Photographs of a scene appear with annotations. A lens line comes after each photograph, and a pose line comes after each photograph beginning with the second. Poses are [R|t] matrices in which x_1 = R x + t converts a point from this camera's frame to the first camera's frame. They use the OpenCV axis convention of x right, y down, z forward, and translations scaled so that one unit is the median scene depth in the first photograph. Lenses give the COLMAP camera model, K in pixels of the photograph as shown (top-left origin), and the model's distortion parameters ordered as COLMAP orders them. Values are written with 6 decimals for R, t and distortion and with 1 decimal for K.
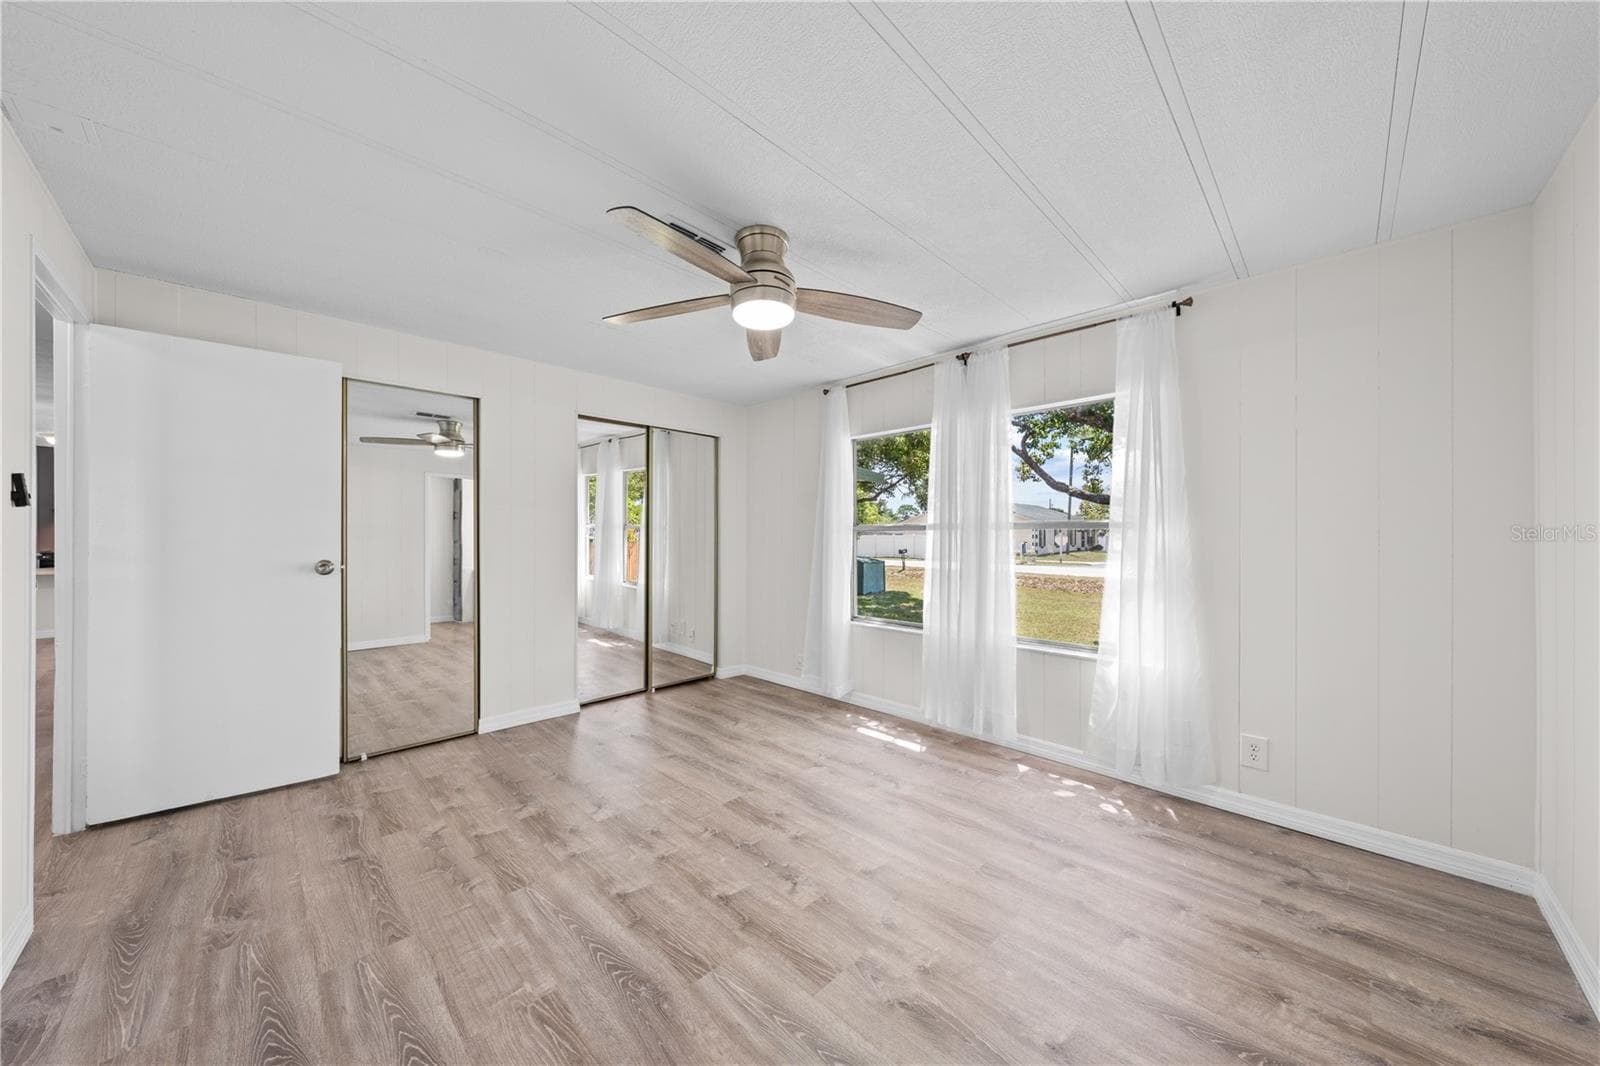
lens RADIAL K [[548.6, 0, 801.8], [0, 548.6, 529.9], [0, 0, 1]] dist [-0.005043, 0.000297]
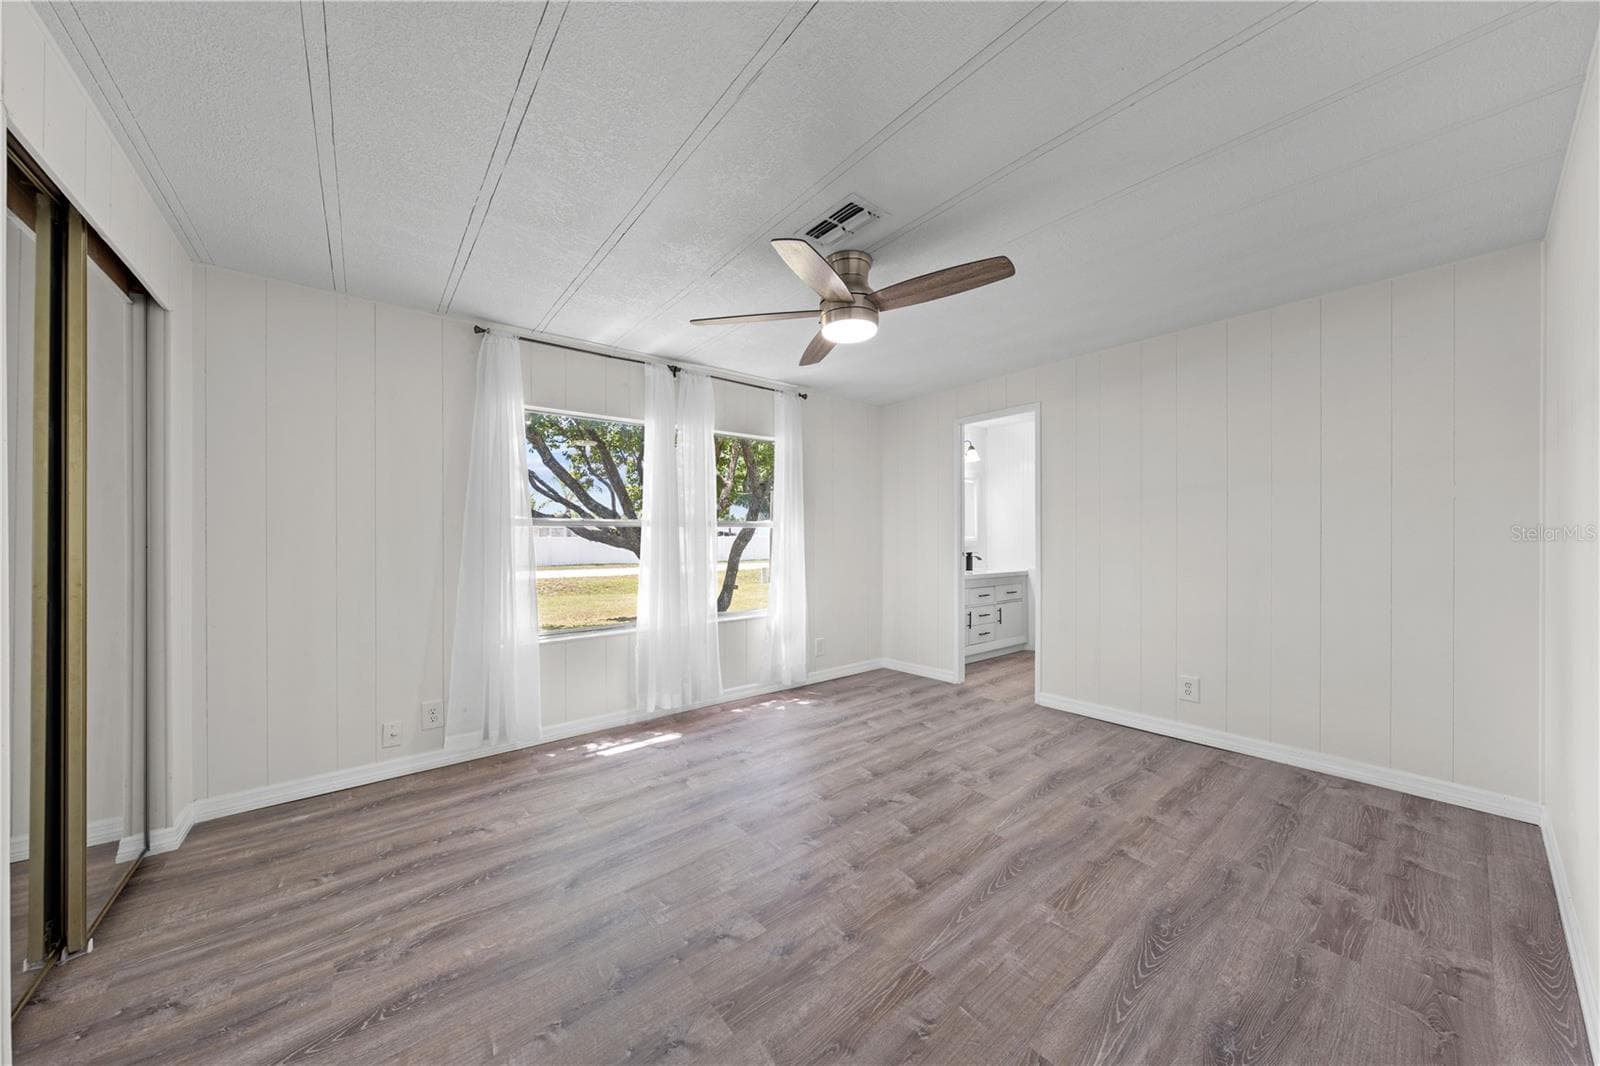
lens RADIAL K [[538.0, 0, 806.0], [0, 538.0, 536.8], [0, 0, 1]] dist [-0.006924, 0.000006]
pose [[0.113606, -0.004623, 0.993515, -0.852521], [-0.002415, 0.999985, 0.004929, 0.015979], [-0.993523, -0.002959, 0.113593, 0.705055]]
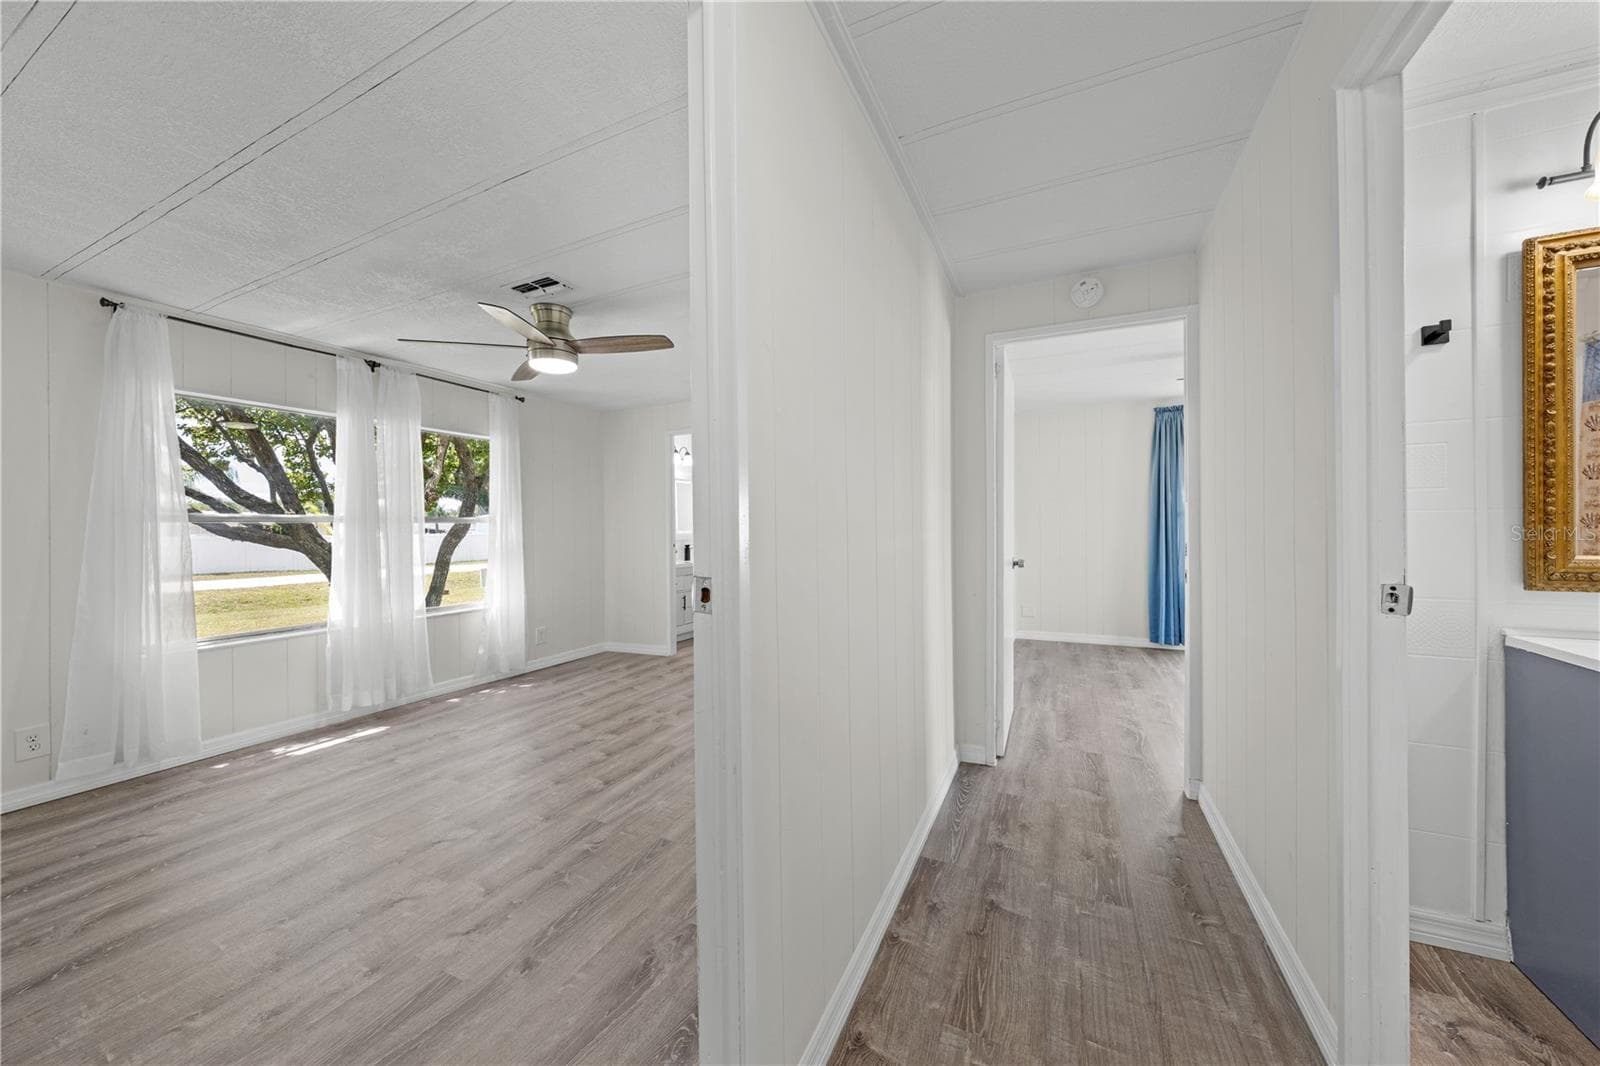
lens RADIAL K [[548.6, 0, 801.8], [0, 548.6, 529.9], [0, 0, 1]] dist [-0.005043, 0.000297]
pose [[-0.327351, 0.000597, 0.944903, -1.156481], [0.004470, 0.999990, 0.000916, 0.019240], [-0.944892, 0.004523, -0.327350, 0.632079]]
